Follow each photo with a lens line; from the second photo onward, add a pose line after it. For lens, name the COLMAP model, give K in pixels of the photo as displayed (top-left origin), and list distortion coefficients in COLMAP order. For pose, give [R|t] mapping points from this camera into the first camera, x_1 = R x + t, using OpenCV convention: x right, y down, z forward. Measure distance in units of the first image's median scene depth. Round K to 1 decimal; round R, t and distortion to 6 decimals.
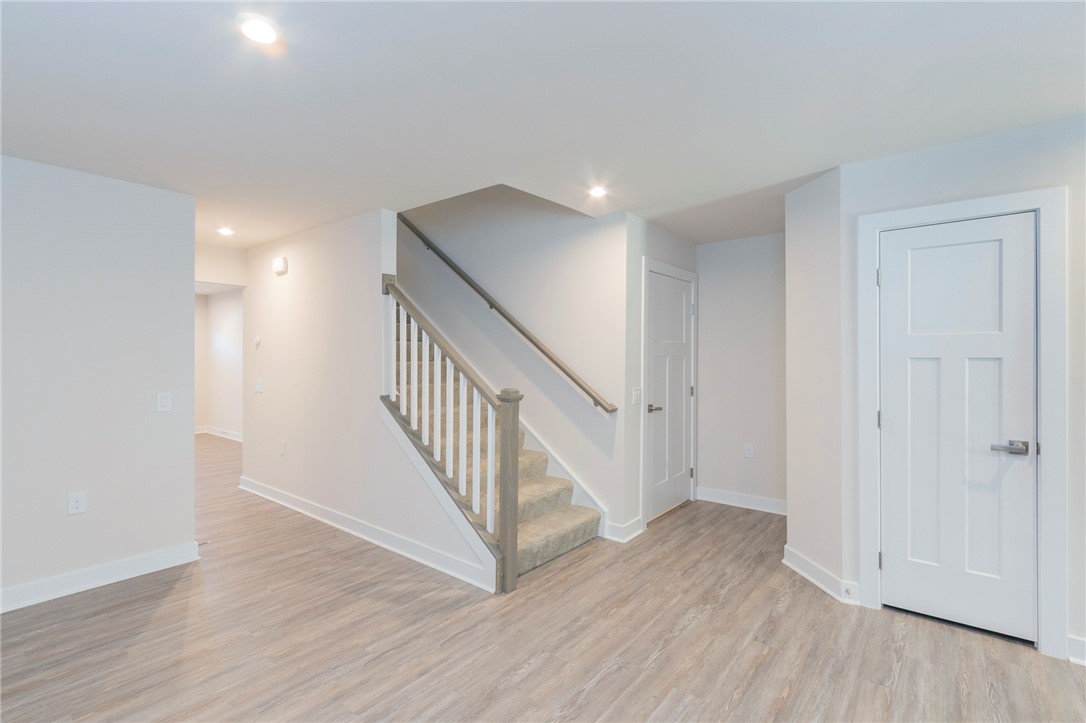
lens RADIAL K [[494.3, 0, 549.8], [0, 494.3, 357.8], [0, 0, 1]] dist [0.002288, -0.001517]
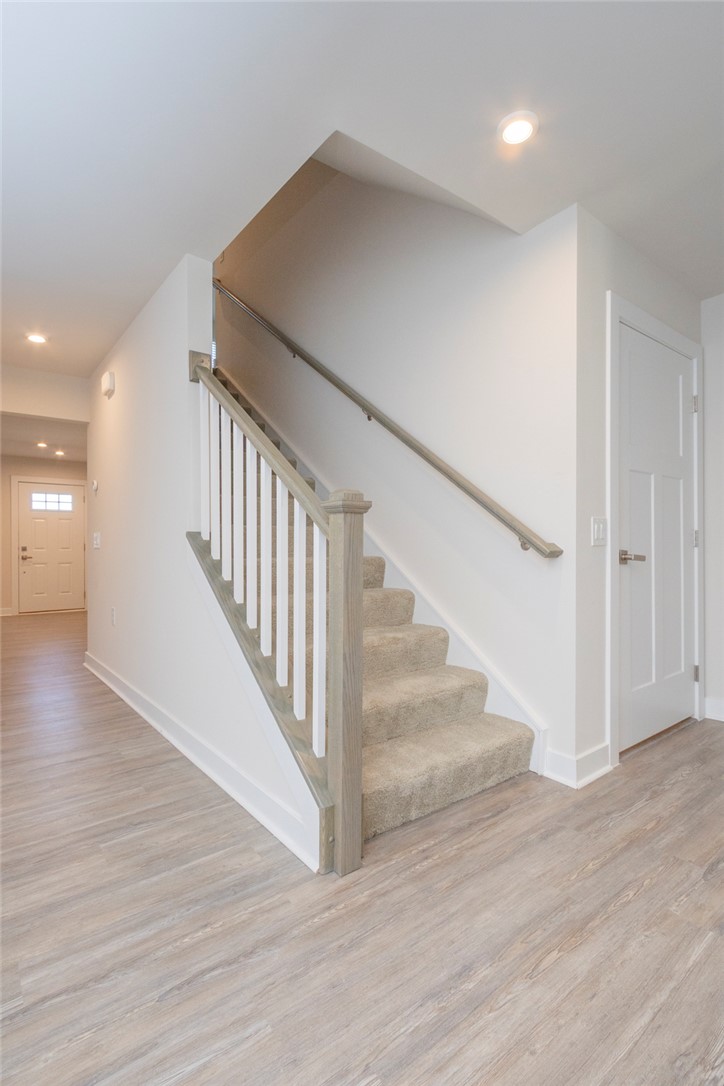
lens RADIAL K [[524.9, 0, 363.9], [0, 524.9, 544.5], [0, 0, 1]] dist [0.000522, -0.001997]
pose [[0.971803, -0.008379, -0.235647, 0.067722], [0.006815, 0.999949, -0.007447, 0.117600], [0.235698, 0.005631, 0.971810, 0.424840]]
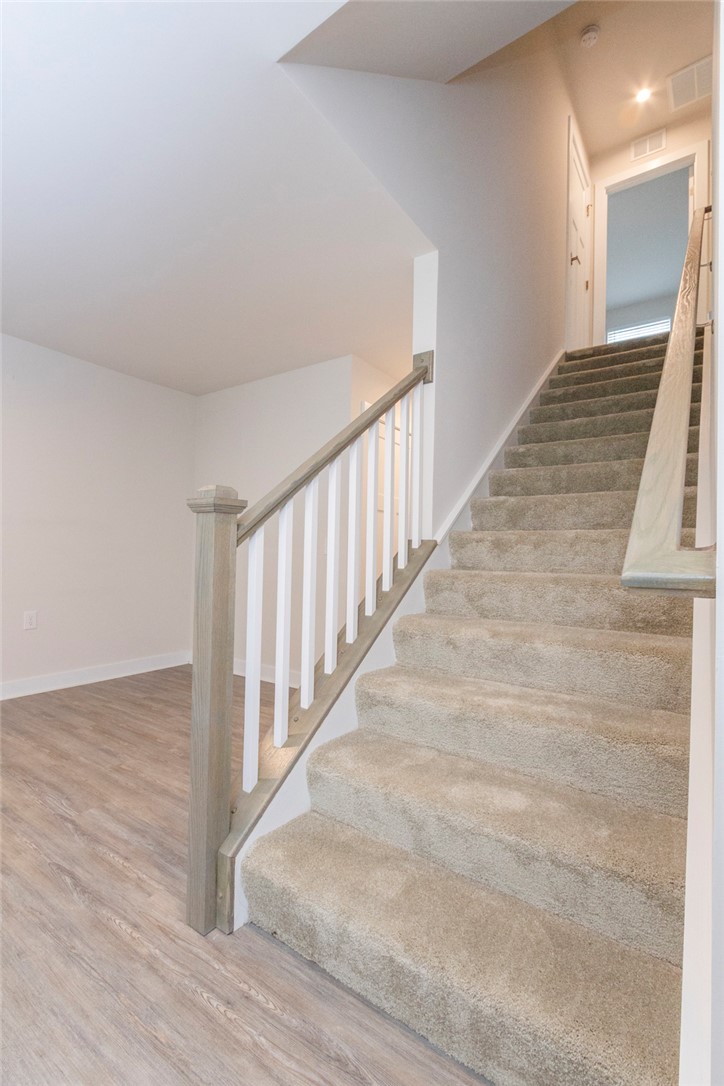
lens RADIAL K [[494.3, 0, 346.0], [0, 494.3, 552.3], [0, 0, 1]] dist [0.002288, -0.001517]
pose [[0.041762, -0.012492, -0.999049, 0.362098], [-0.020333, 0.999704, -0.013351, 0.119743], [0.998921, 0.020871, 0.041495, 1.035982]]
